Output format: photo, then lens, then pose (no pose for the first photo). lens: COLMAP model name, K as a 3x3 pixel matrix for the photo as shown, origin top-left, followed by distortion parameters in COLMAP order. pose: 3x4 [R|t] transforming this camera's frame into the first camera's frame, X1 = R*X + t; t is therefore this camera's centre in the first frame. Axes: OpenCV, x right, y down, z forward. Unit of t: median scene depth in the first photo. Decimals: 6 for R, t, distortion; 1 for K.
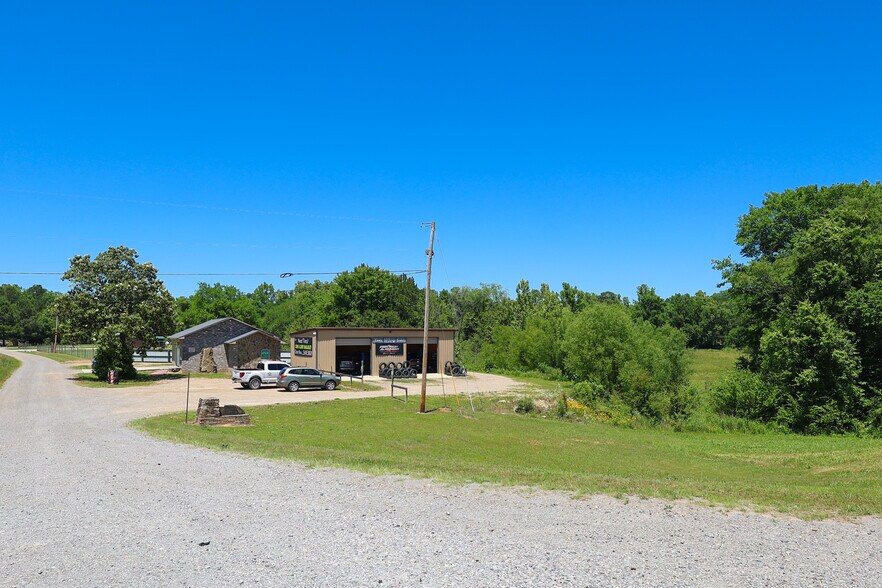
lens RADIAL K [[609.8, 0, 441.0], [0, 609.8, 294.0], [0, 0, 1]] dist [-0.042683, 0.000024]
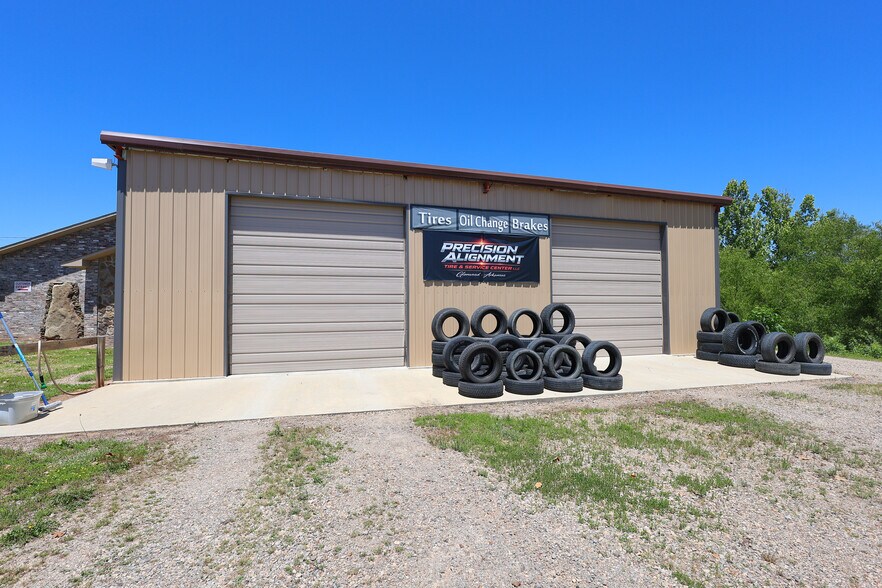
lens RADIAL K [[405.4, 0, 441.0], [0, 405.4, 294.0], [0, 0, 1]] dist [0.001027, 0.000098]
pose [[0.969105, -0.013588, -0.246274, -0.059944], [0.021693, 0.999308, 0.030227, 0.098450], [0.245693, -0.034635, 0.968729, 0.823105]]
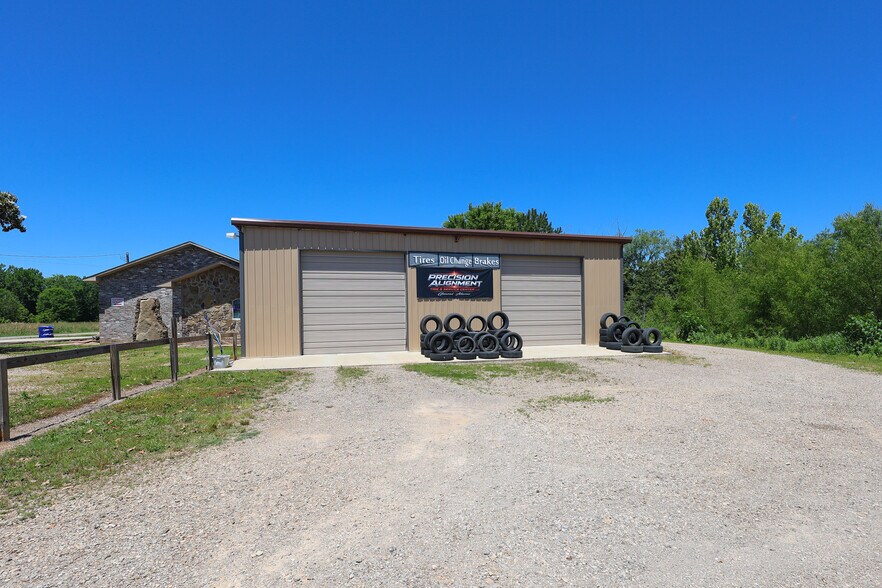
lens RADIAL K [[441.5, 0, 475.4], [0, 441.5, 315.0], [0, 0, 1]] dist [-0.000401, -0.000042]
pose [[0.970613, -0.015295, -0.240159, -0.003724], [0.031345, 0.997511, 0.063154, 0.092093], [0.238596, -0.068826, 0.968677, 0.714152]]
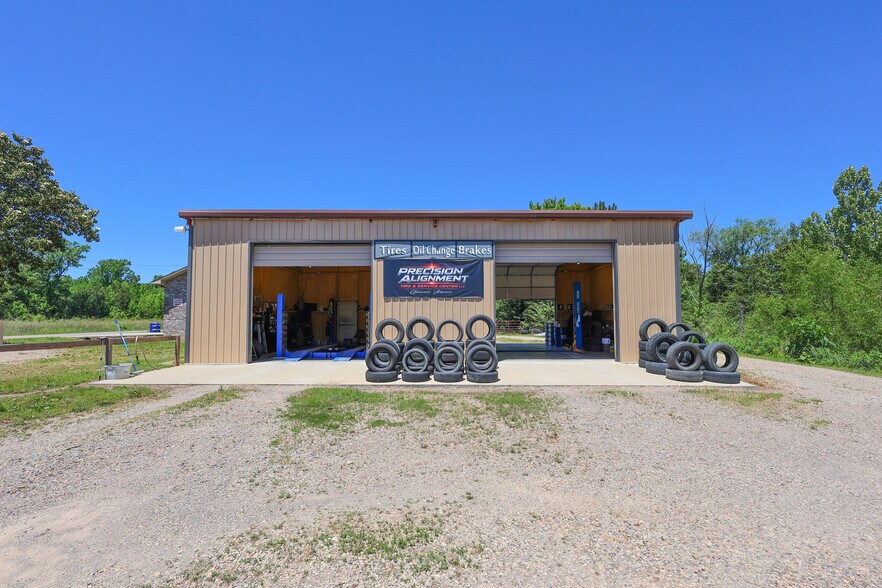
lens RADIAL K [[408.8, 0, 441.0], [0, 408.8, 294.0], [0, 0, 1]] dist [0.001336, 0.000261]
pose [[0.857781, -0.032603, -0.512980, 0.025630], [0.037550, 0.999294, -0.000721, 0.097329], [0.512642, -0.018644, 0.858400, 0.809821]]
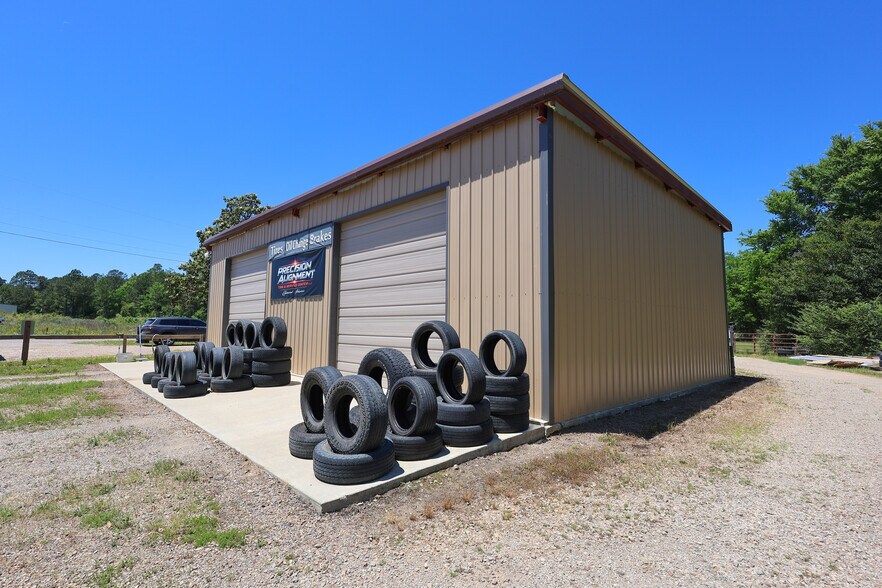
lens RADIAL K [[405.4, 0, 441.0], [0, 405.4, 294.0], [0, 0, 1]] dist [0.001027, 0.000098]
pose [[0.237447, -0.078651, -0.968211, 0.104531], [0.054865, 0.996212, -0.067470, 0.112510], [0.969850, -0.037100, 0.240862, 1.003927]]
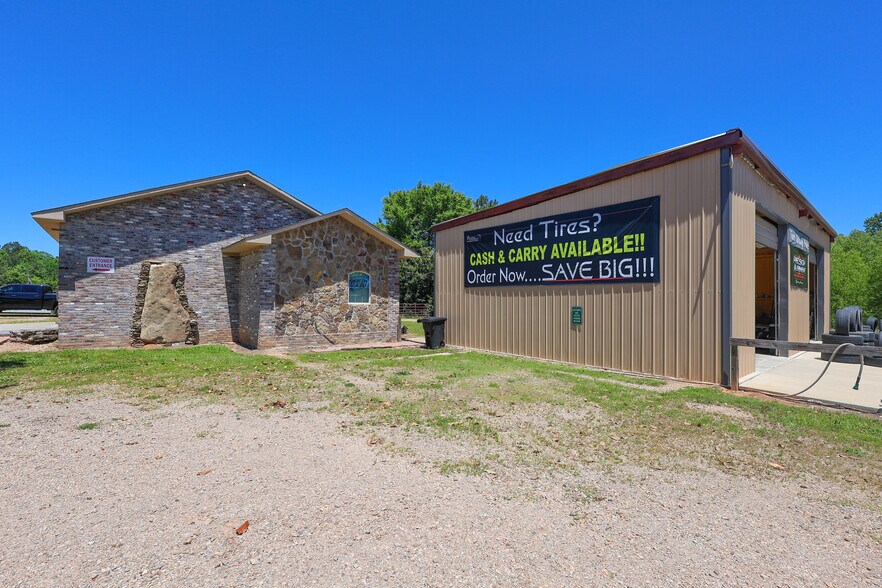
lens RADIAL K [[405.4, 0, 441.0], [0, 405.4, 294.0], [0, 0, 1]] dist [0.001027, 0.000098]
pose [[0.985837, 0.012364, 0.167252, -0.296449], [-0.021278, 0.998440, 0.051612, 0.095737], [-0.166353, -0.054440, 0.984562, 0.812906]]
